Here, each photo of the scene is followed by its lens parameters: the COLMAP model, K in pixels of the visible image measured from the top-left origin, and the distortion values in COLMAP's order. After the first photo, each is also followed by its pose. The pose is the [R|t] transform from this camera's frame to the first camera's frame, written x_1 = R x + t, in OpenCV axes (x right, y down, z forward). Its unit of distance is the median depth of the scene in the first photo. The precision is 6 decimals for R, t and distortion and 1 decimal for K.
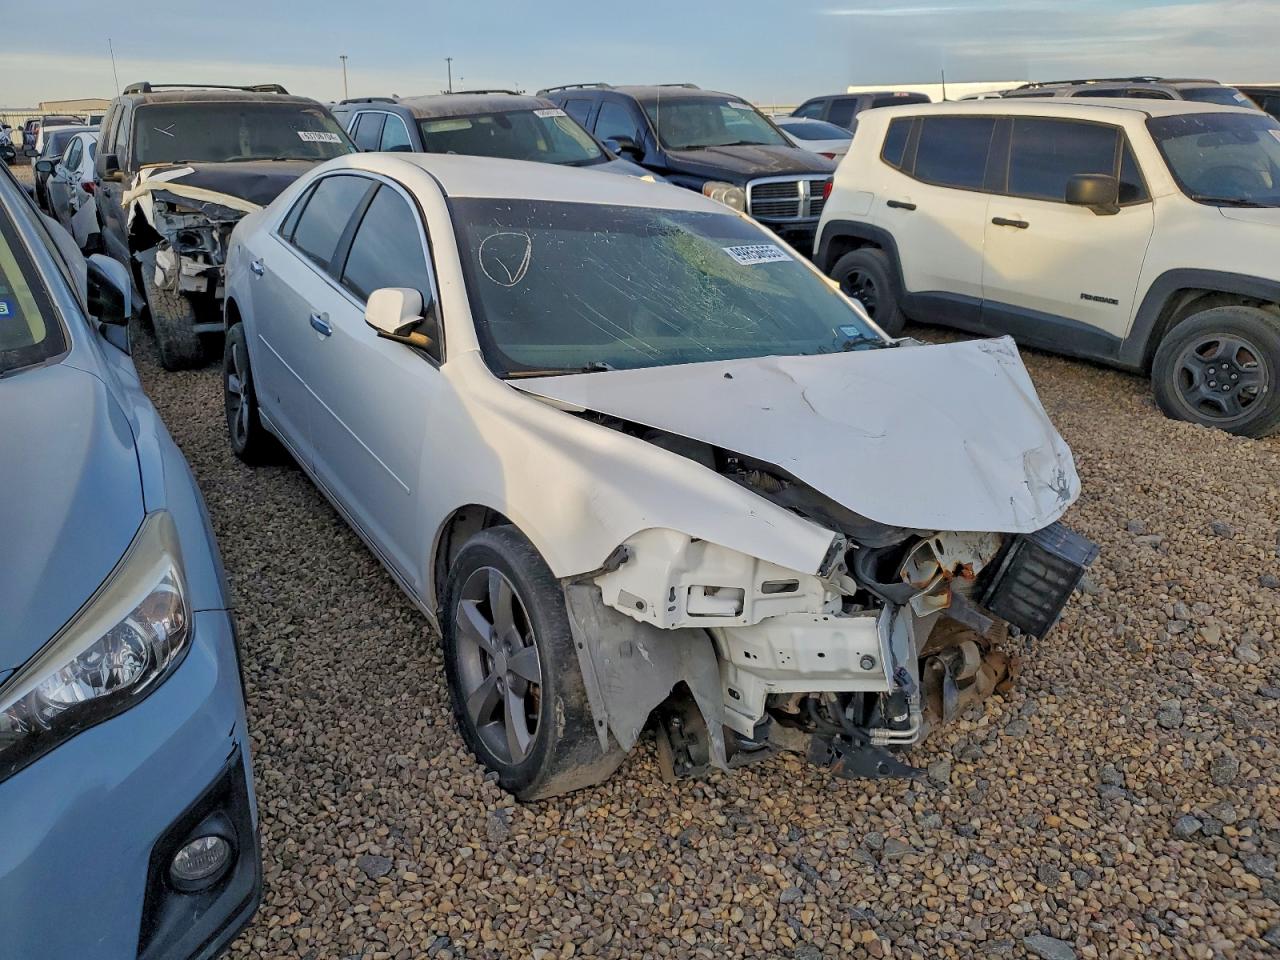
lens RADIAL K [[936.9, 0, 653.7], [0, 936.9, 474.9], [0, 0, 1]] dist [0.009068, 0.007383]
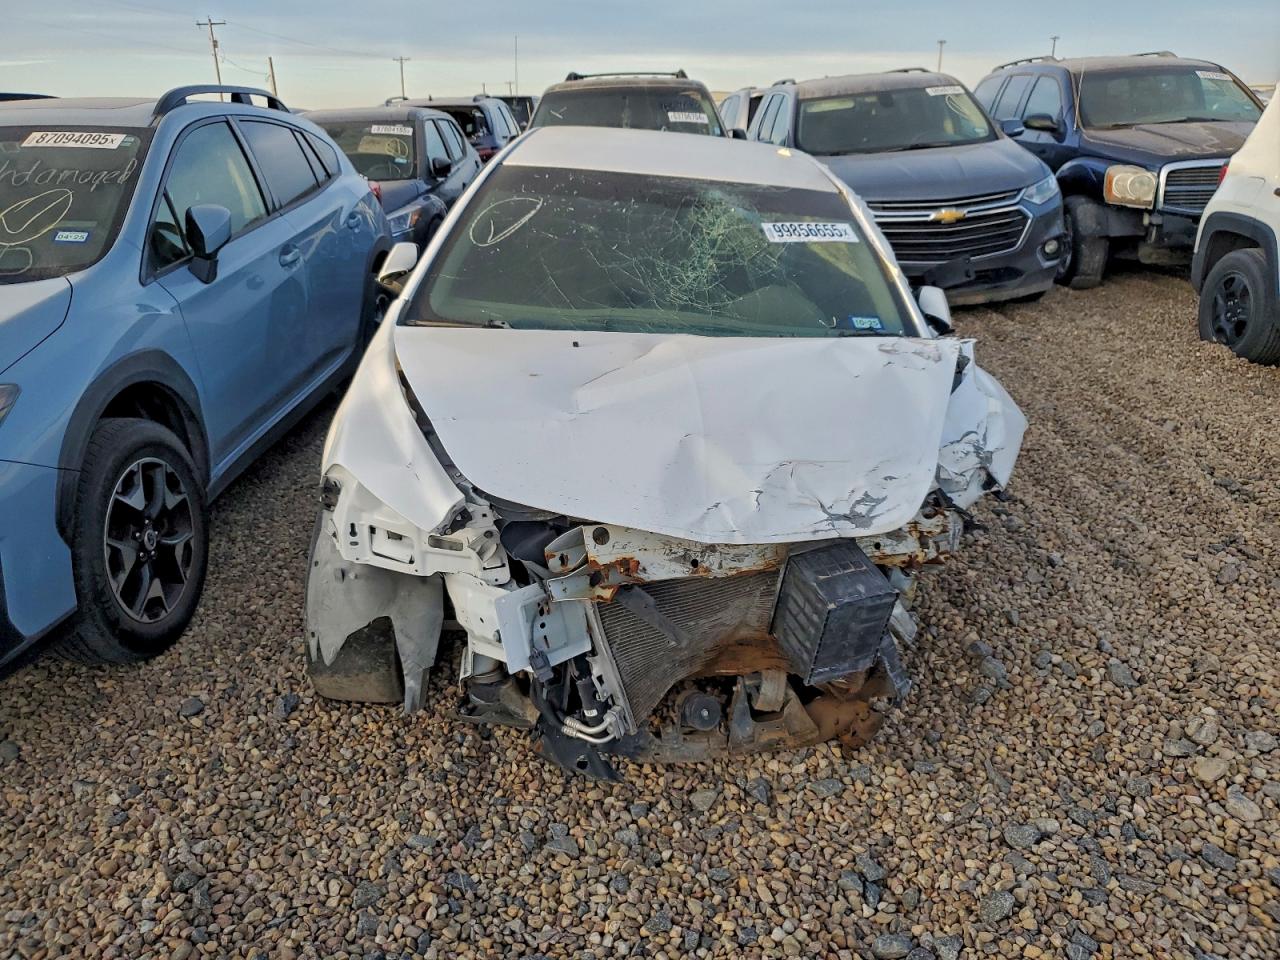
lens RADIAL K [[936.9, 0, 652.1], [0, 936.9, 481.7], [0, 0, 1]] dist [0.009068, 0.007383]
pose [[0.875344, 0.167546, -0.453542, 0.169359], [-0.157804, 0.985673, 0.059560, -0.009312], [0.457023, 0.019436, 0.889242, 0.043293]]
